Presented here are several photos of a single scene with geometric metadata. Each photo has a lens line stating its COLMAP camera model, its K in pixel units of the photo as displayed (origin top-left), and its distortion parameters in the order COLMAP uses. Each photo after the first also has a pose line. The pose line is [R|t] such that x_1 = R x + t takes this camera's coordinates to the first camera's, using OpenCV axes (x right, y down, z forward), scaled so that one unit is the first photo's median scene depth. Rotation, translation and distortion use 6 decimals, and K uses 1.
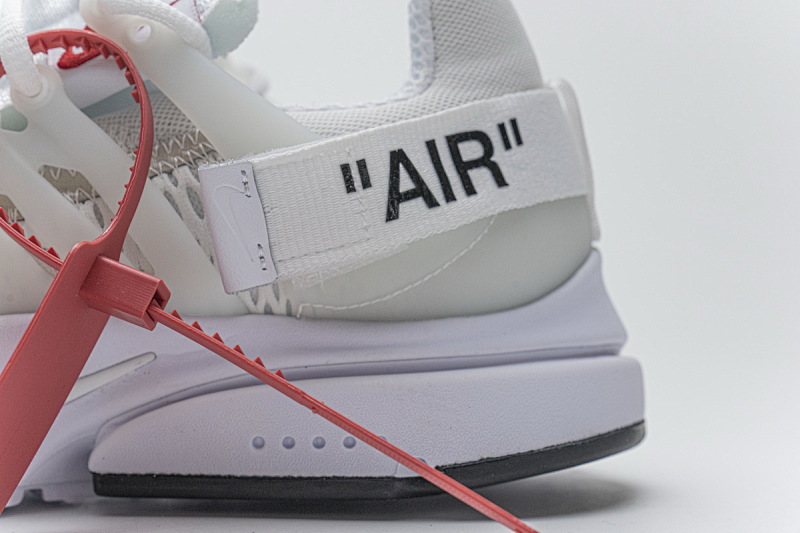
lens RADIAL K [[1605.7, 0, 400.0], [0, 1605.7, 266.5], [0, 0, 1]] dist [0.259910, 0.339920]
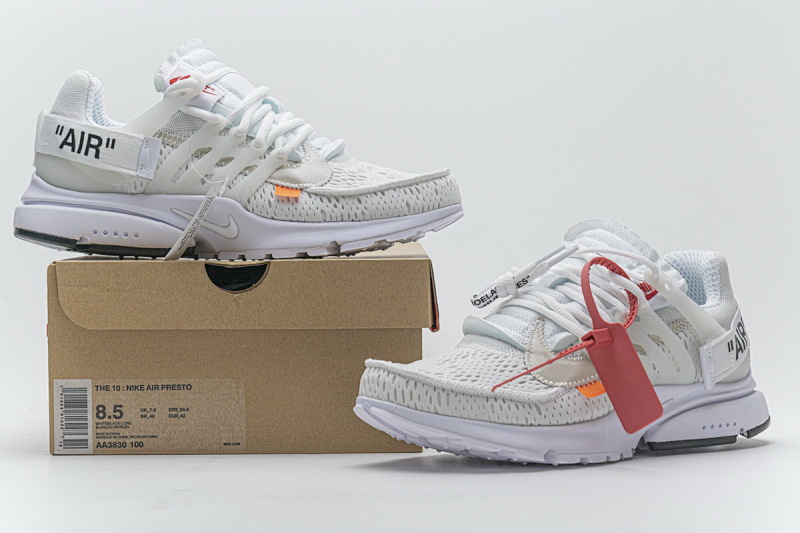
lens RADIAL K [[1501.6, 0, 400.0], [0, 1501.6, 266.5], [0, 0, 1]] dist [0.023952, -0.037564]
pose [[0.806644, -0.011035, 0.590934, -2.100674], [0.022447, 0.999676, -0.011972, -0.156979], [-0.590611, 0.022922, 0.806631, -0.846217]]
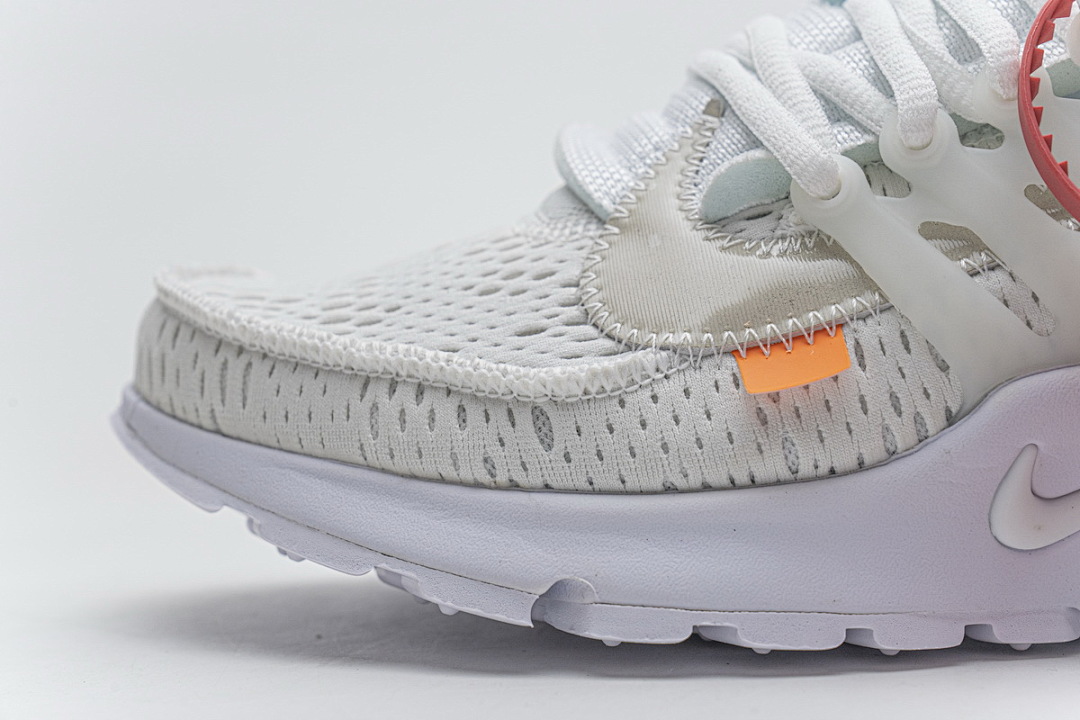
lens RADIAL K [[2167.7, 0, 540.0], [0, 2167.7, 360.0], [0, 0, 1]] dist [0.259910, 0.339920]
pose [[0.999431, -0.025870, -0.021653, -0.451061], [0.026101, 0.999604, 0.010477, 0.012040], [0.021374, -0.011036, 0.999711, 0.059019]]
